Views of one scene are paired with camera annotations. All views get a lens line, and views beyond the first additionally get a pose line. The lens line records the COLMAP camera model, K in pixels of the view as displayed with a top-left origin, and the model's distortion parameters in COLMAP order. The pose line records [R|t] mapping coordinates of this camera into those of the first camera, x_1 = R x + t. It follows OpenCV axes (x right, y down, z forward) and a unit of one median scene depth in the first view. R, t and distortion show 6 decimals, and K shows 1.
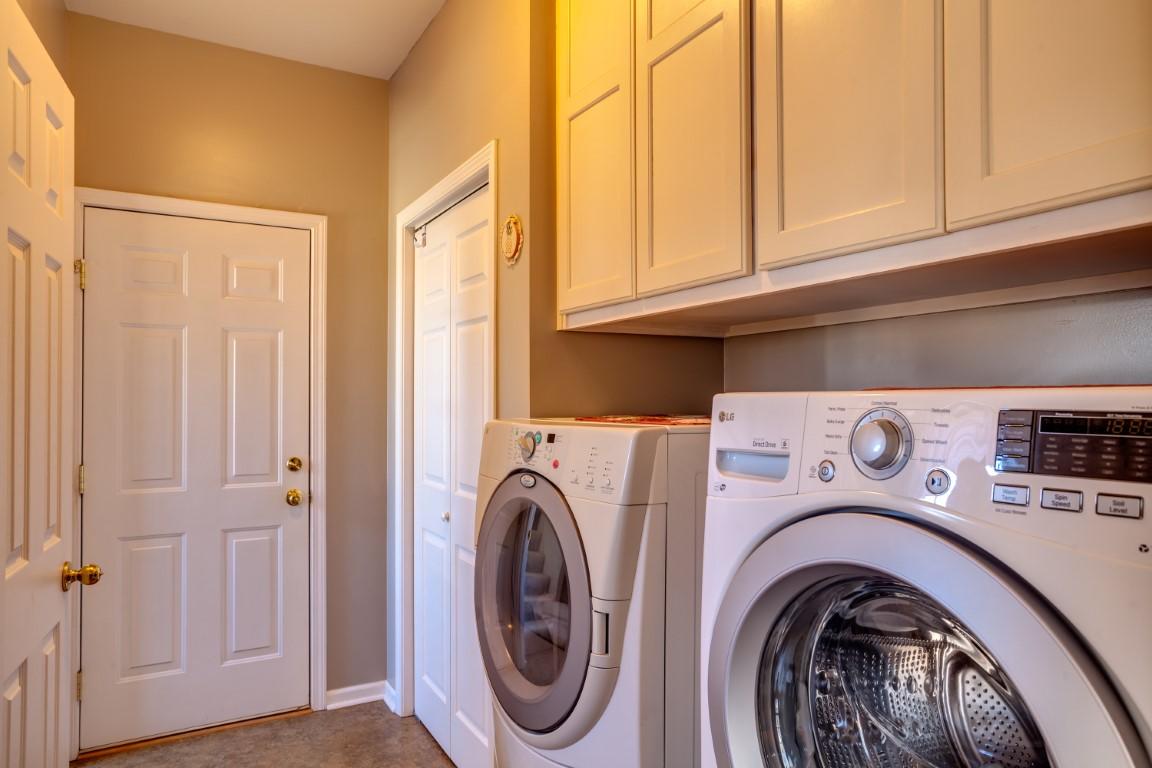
lens RADIAL K [[751.2, 0, 595.0], [0, 751.2, 396.1], [0, 0, 1]] dist [-0.006372, 0.002382]
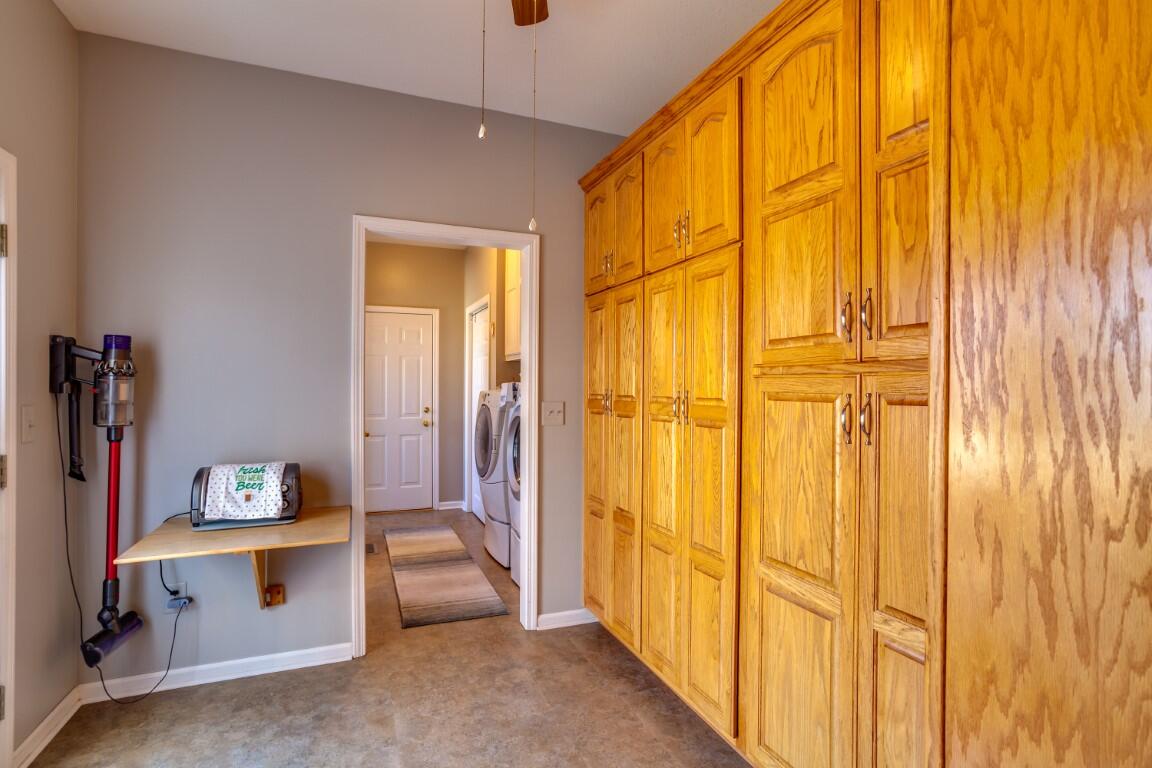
lens RADIAL K [[573.1, 0, 553.9], [0, 573.1, 386.7], [0, 0, 1]] dist [-0.042924, 0.022050]
pose [[0.982883, 0.003551, -0.184194, 0.364207], [-0.002118, 0.999966, 0.007974, -0.002310], [0.184216, -0.007447, 0.982857, -0.786503]]
